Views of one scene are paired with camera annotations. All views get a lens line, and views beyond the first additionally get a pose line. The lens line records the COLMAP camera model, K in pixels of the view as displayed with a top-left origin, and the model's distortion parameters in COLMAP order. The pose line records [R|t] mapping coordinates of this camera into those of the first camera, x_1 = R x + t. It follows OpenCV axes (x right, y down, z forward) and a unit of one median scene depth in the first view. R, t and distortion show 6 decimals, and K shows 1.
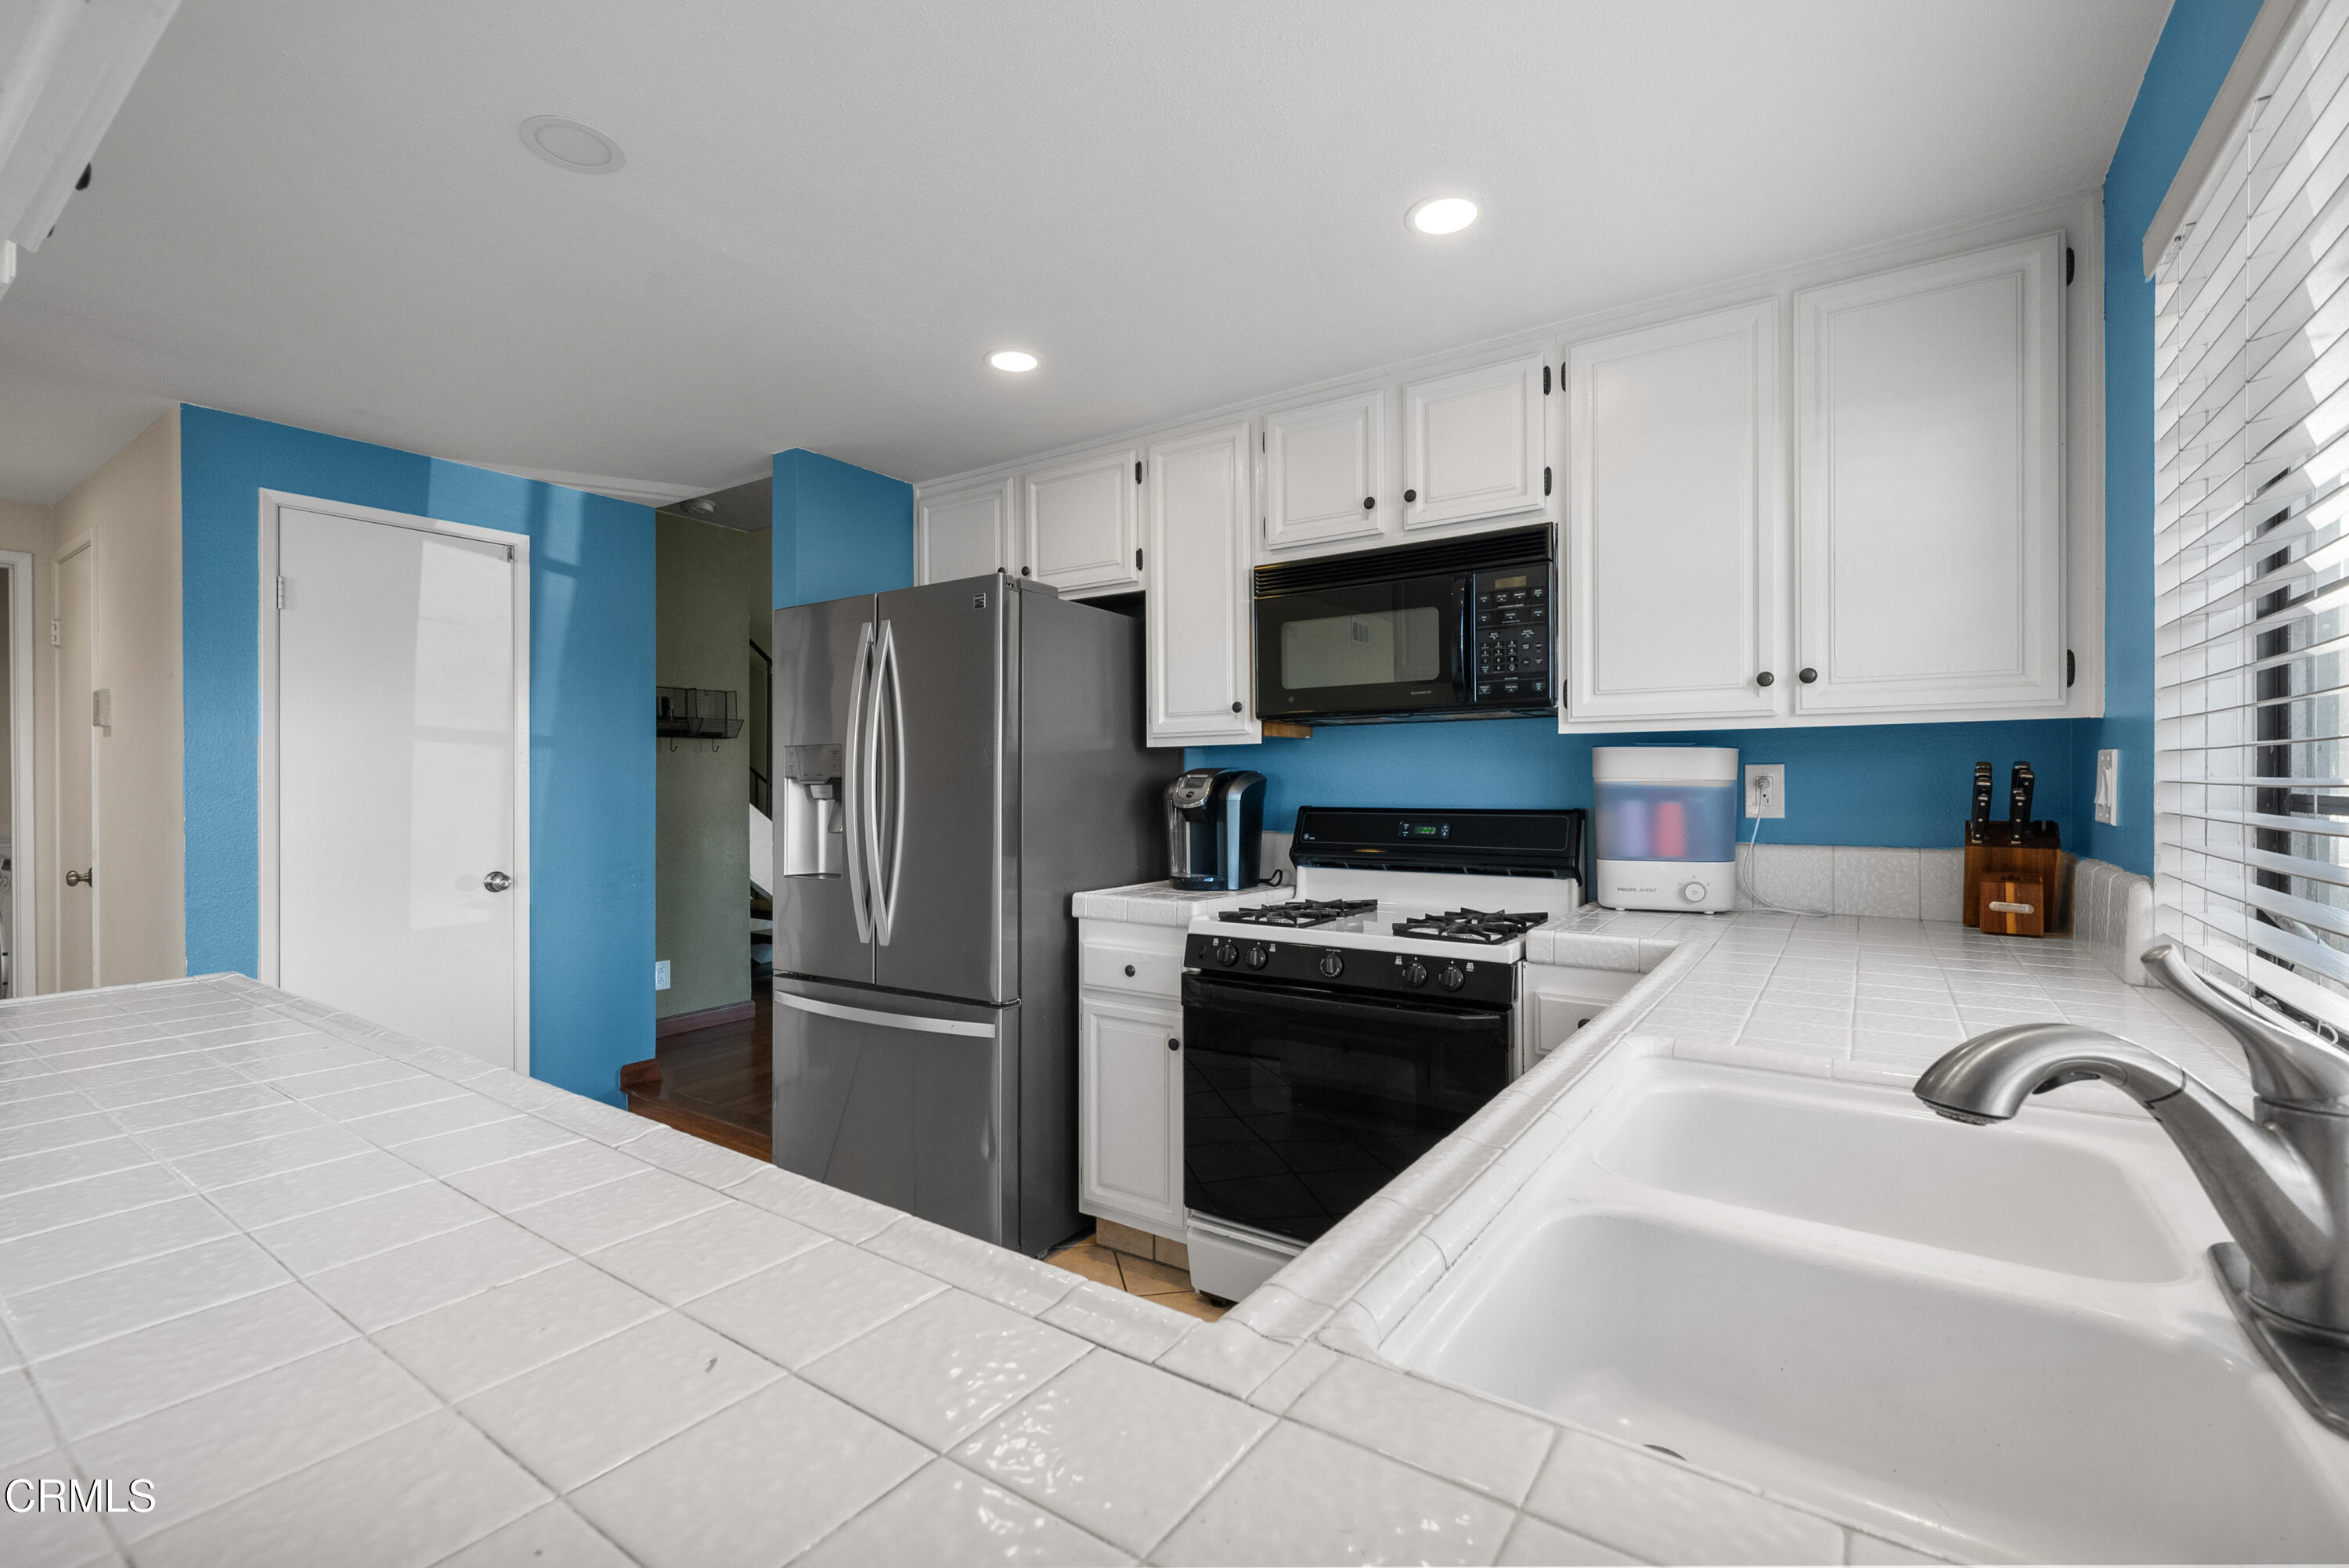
lens RADIAL K [[1007.5, 0, 1174.5], [0, 1007.5, 784.0], [0, 0, 1]] dist [0.000027, -0.000185]
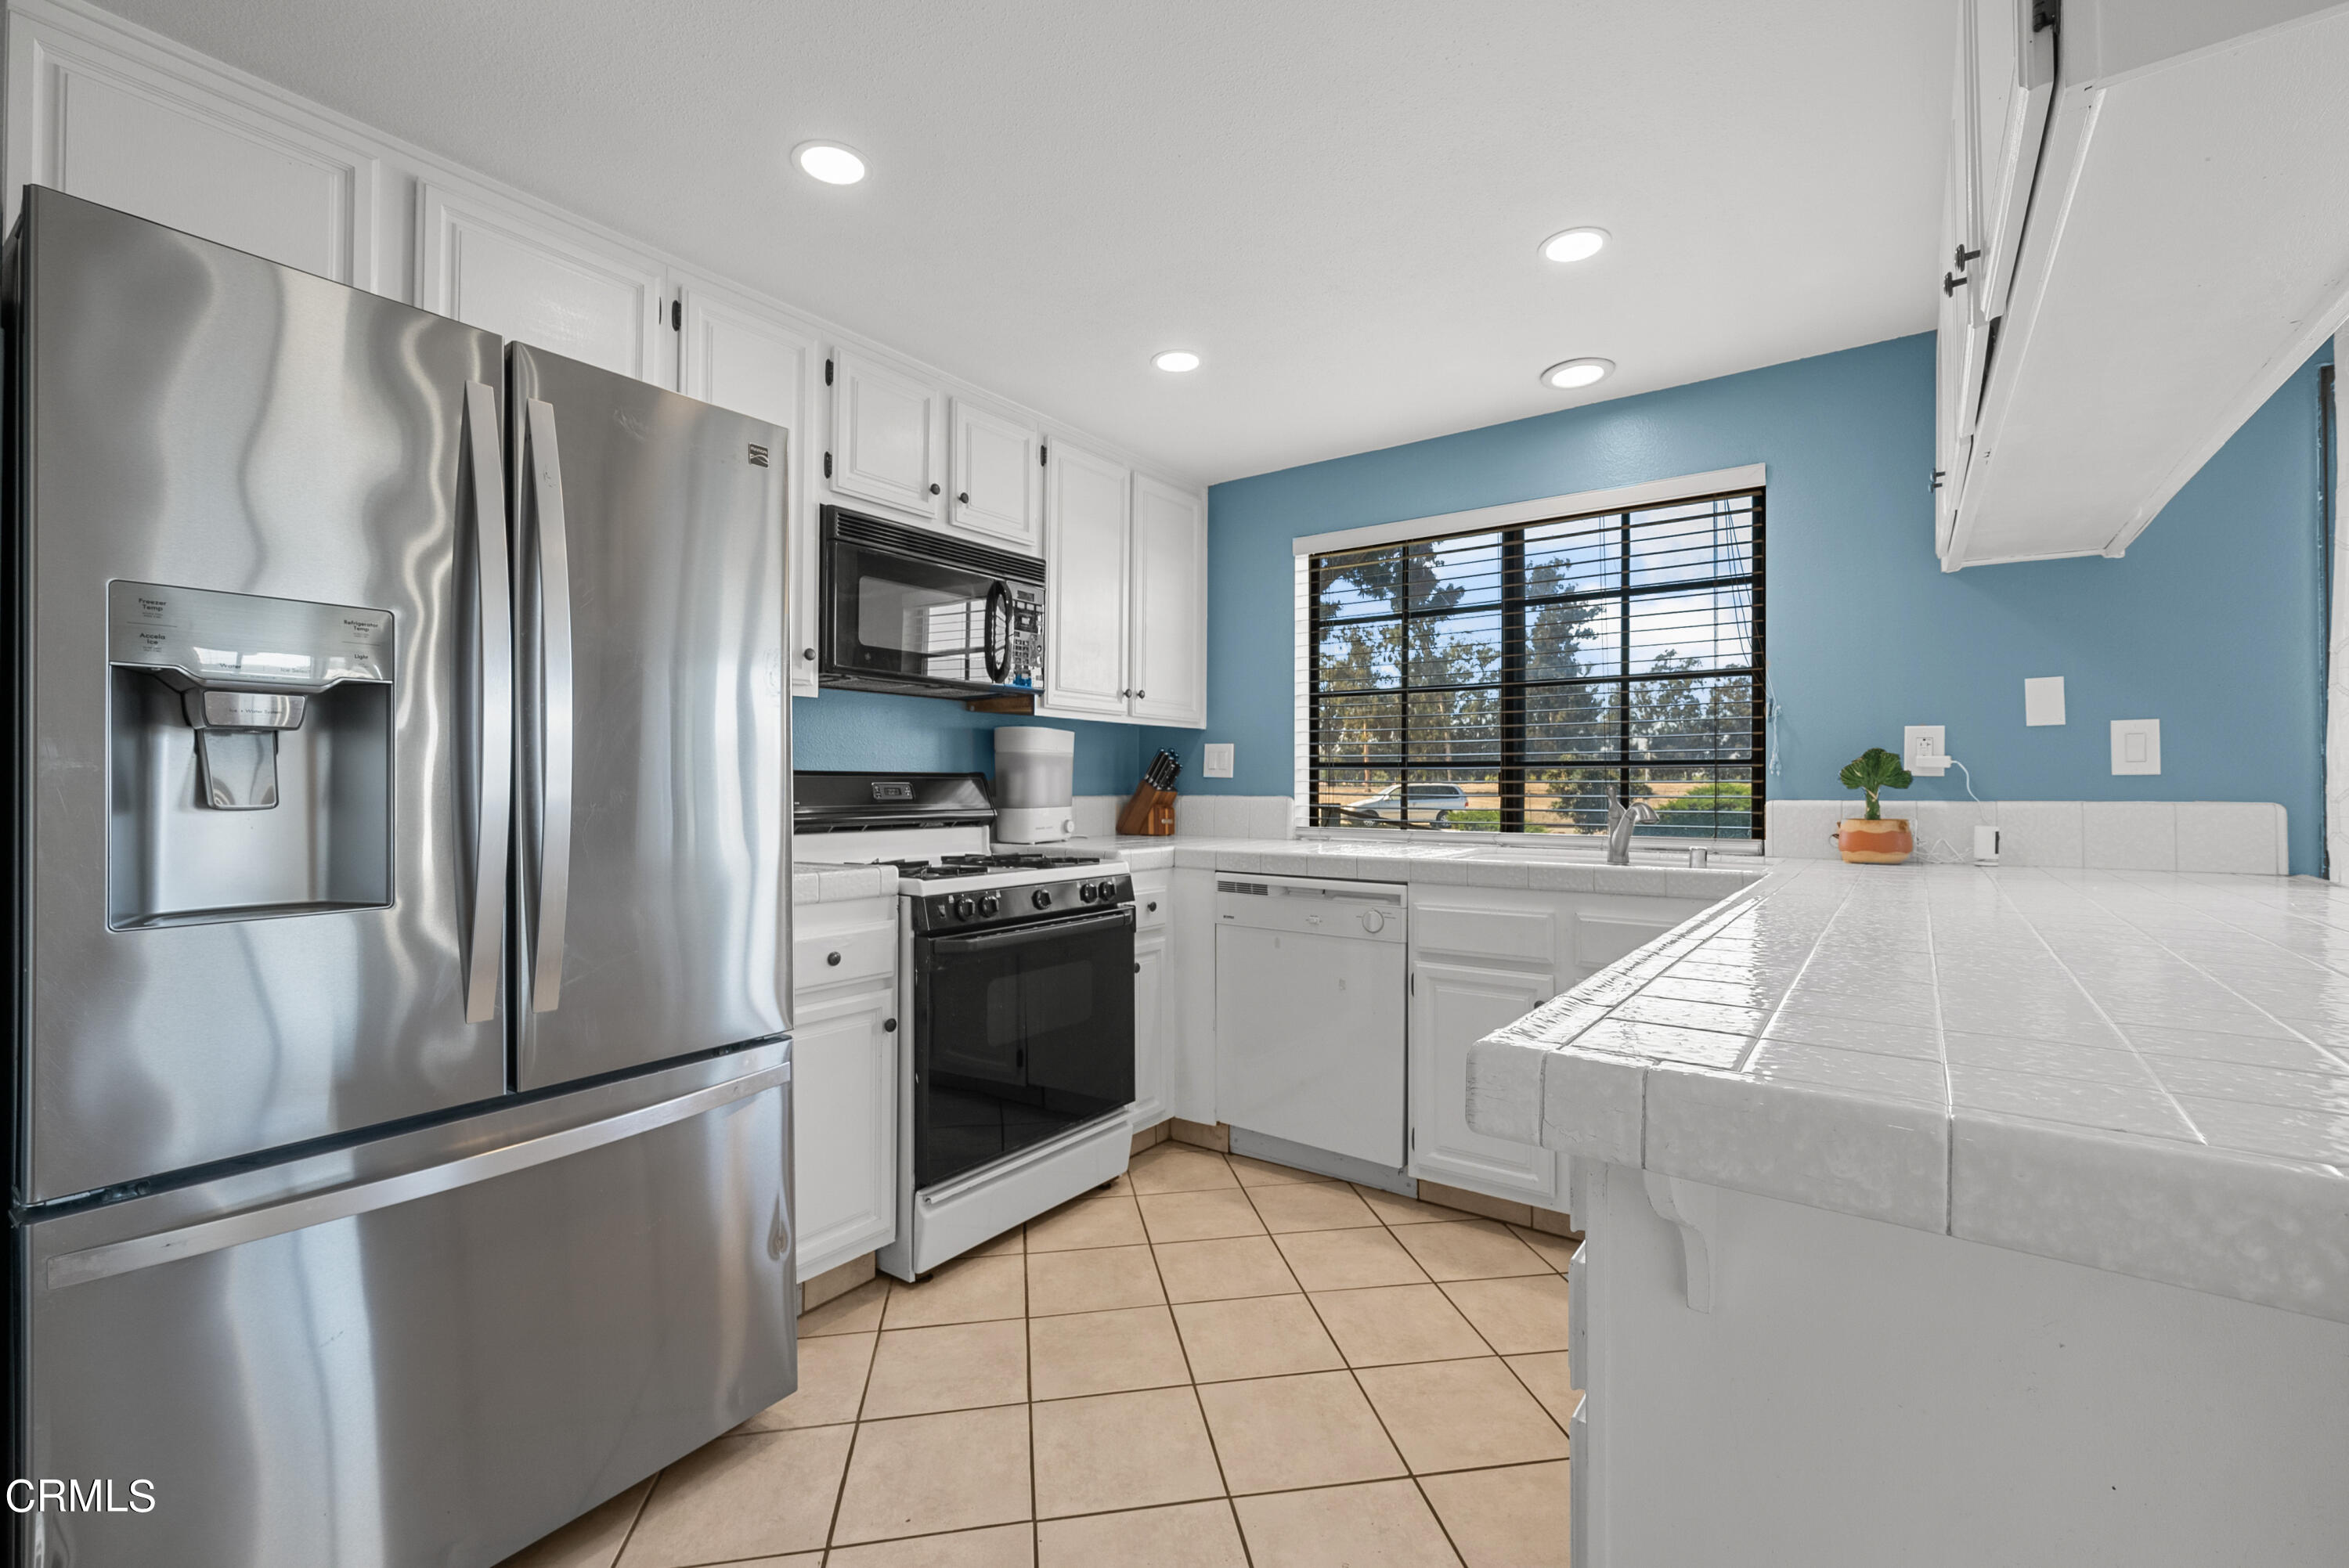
lens RADIAL K [[1007.5, 0, 1174.5], [0, 1007.5, 784.0], [0, 0, 1]] dist [0.000027, -0.000185]
pose [[0.025925, 0.005162, 0.999651, -0.955698], [-0.000162, 0.999987, -0.005160, 0.049352], [-0.999664, -0.000028, 0.025925, 0.765958]]
